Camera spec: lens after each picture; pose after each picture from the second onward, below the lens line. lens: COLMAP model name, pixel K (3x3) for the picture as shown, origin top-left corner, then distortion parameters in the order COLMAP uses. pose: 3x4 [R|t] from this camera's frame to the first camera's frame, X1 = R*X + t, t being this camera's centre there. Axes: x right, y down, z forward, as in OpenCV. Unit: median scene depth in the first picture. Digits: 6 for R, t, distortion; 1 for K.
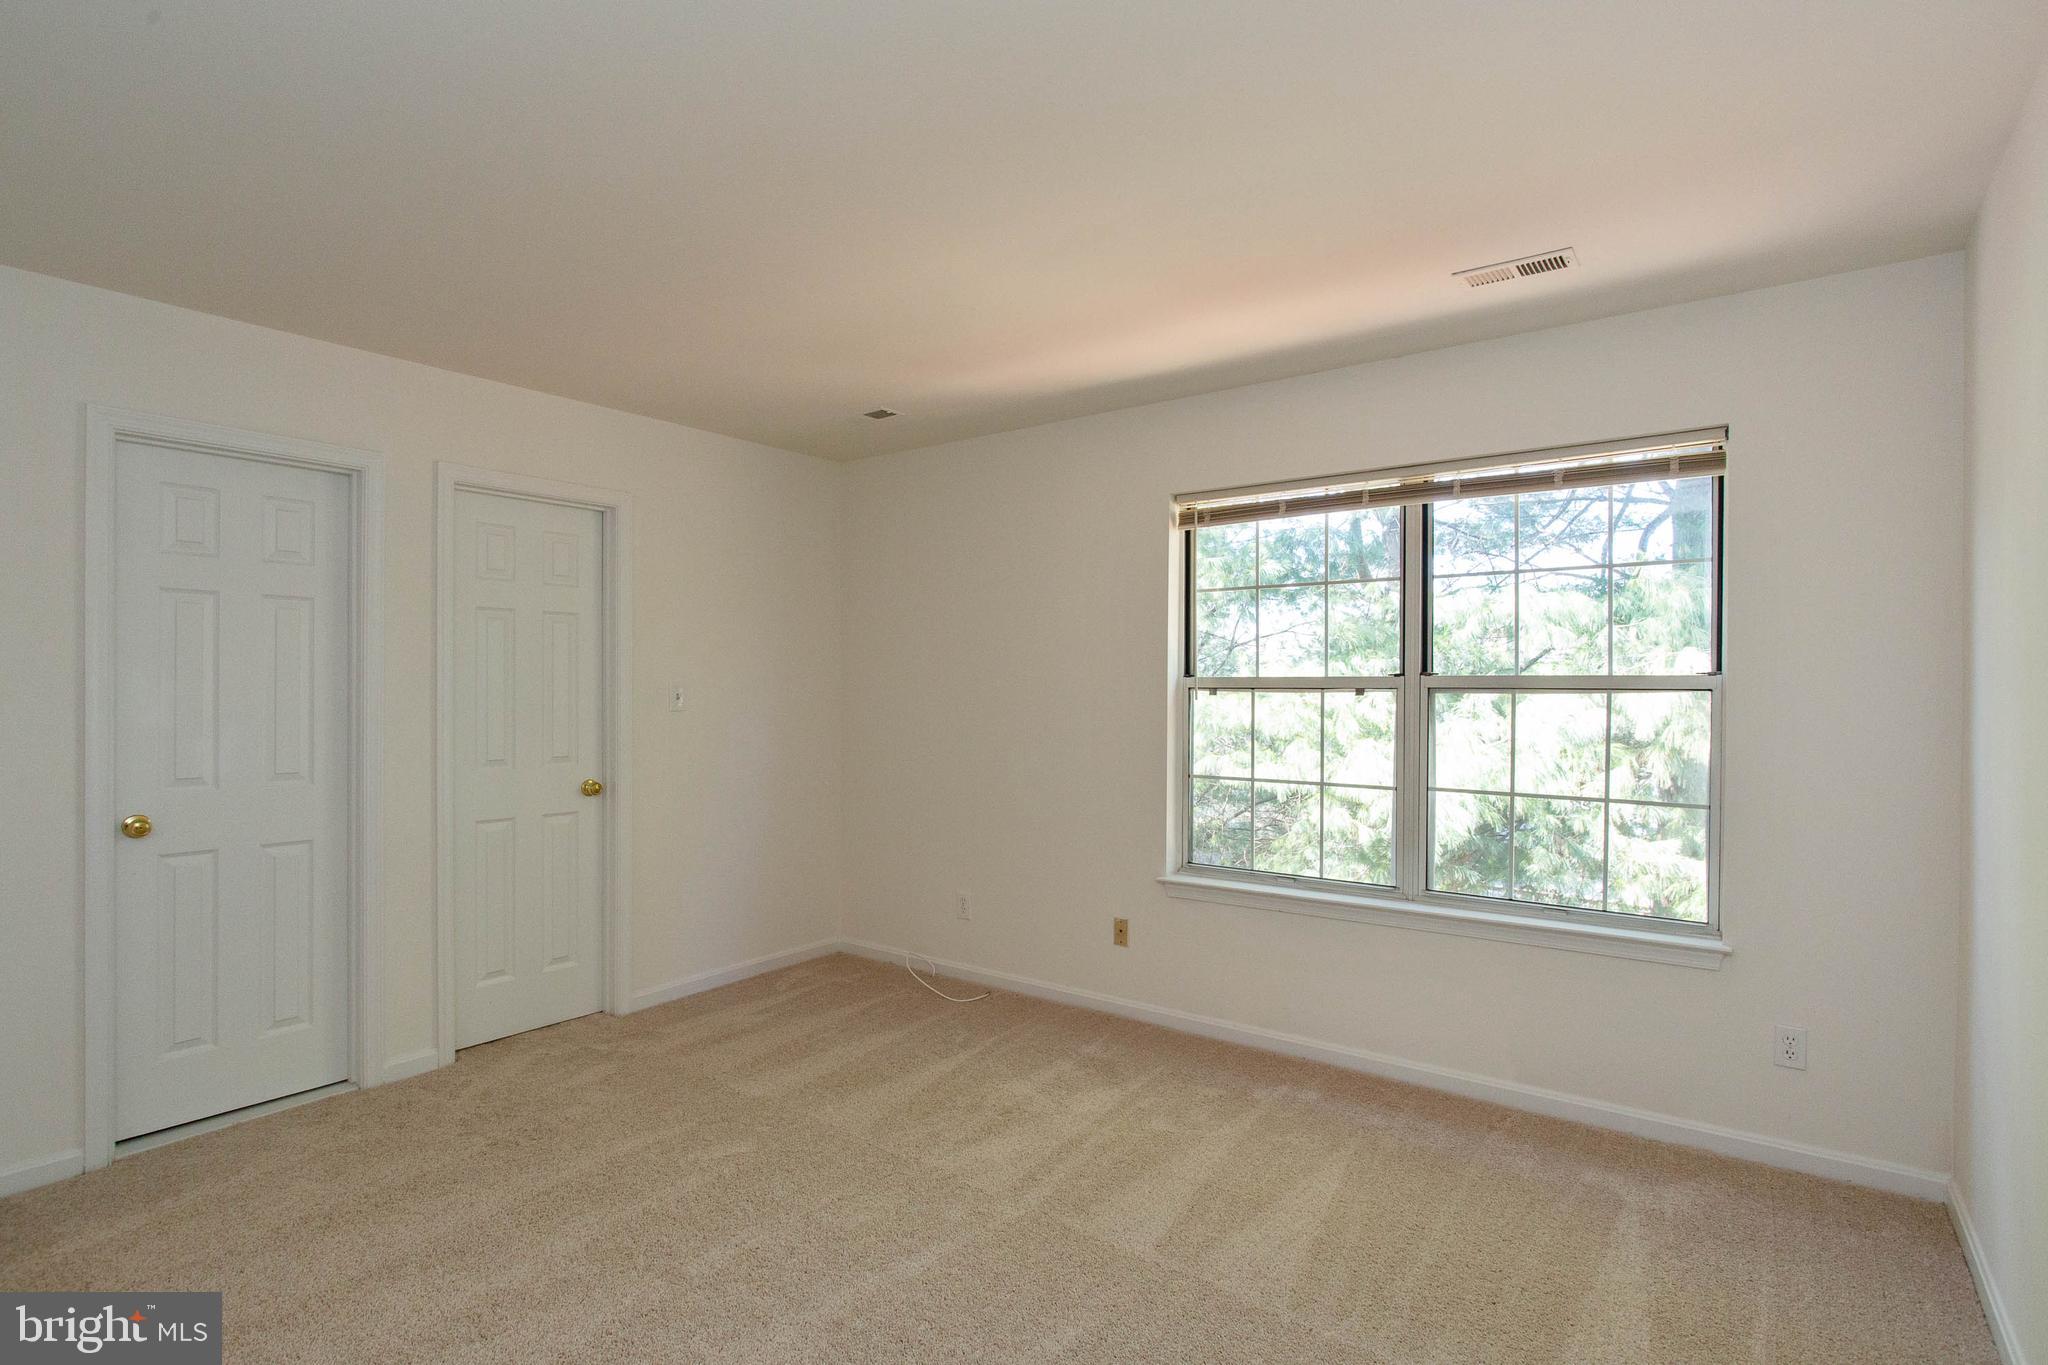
lens RADIAL K [[1016.6, 0, 1048.0], [0, 1016.6, 680.2], [0, 0, 1]] dist [0.001620, 0.000219]
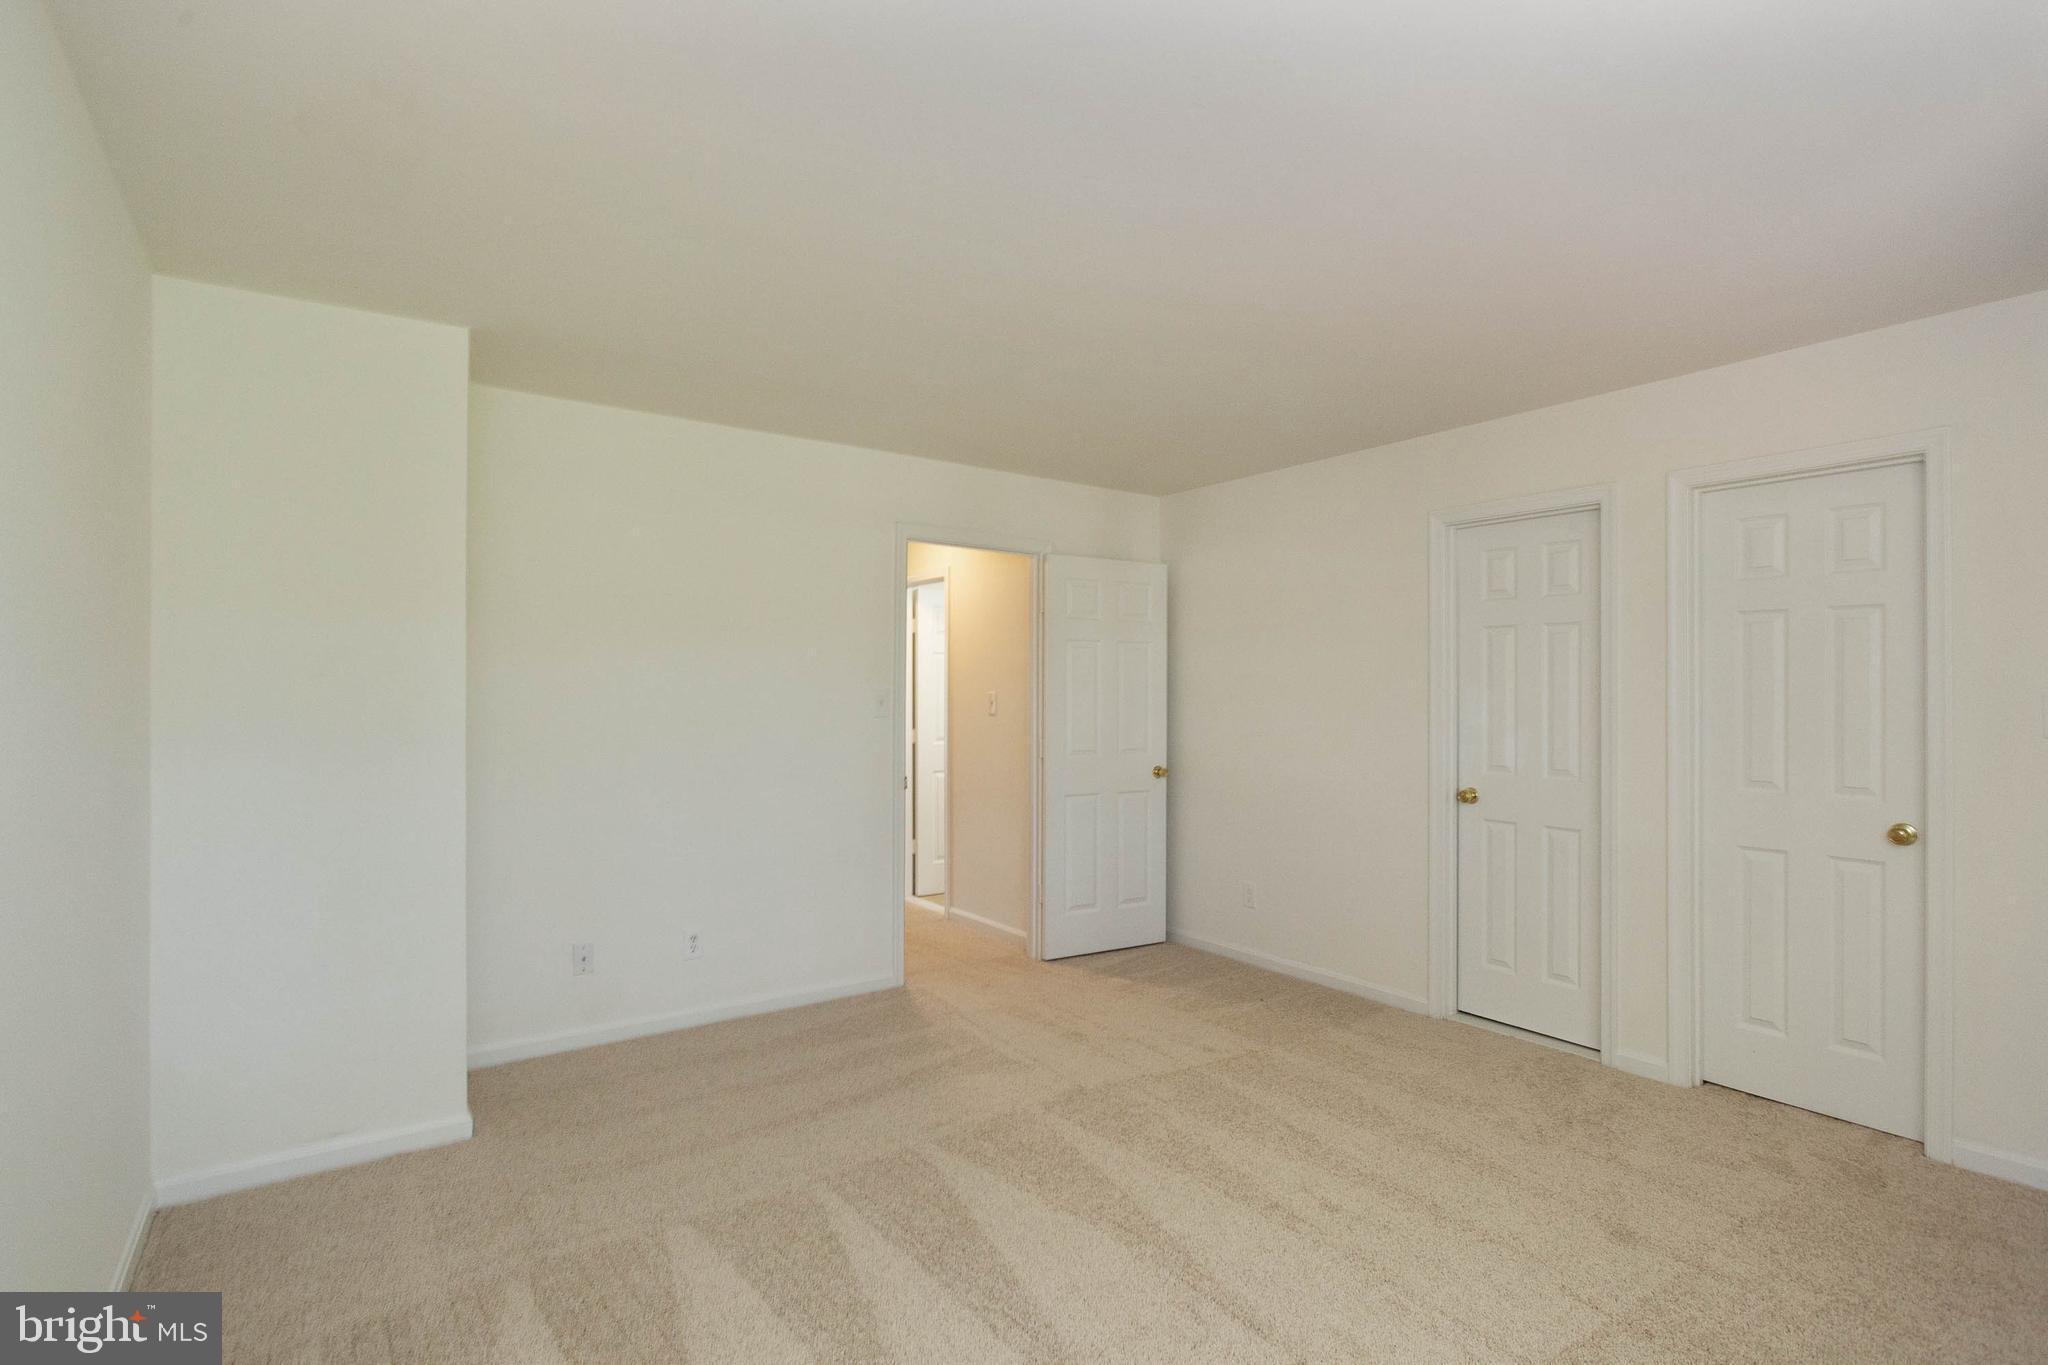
lens RADIAL K [[1016.6, 0, 1048.0], [0, 1016.6, 680.2], [0, 0, 1]] dist [0.001620, 0.000219]
pose [[-0.319695, -0.015952, -0.947386, 0.521812], [0.004423, 0.999822, -0.018328, 0.004397], [0.947510, -0.010050, -0.319567, 0.723871]]
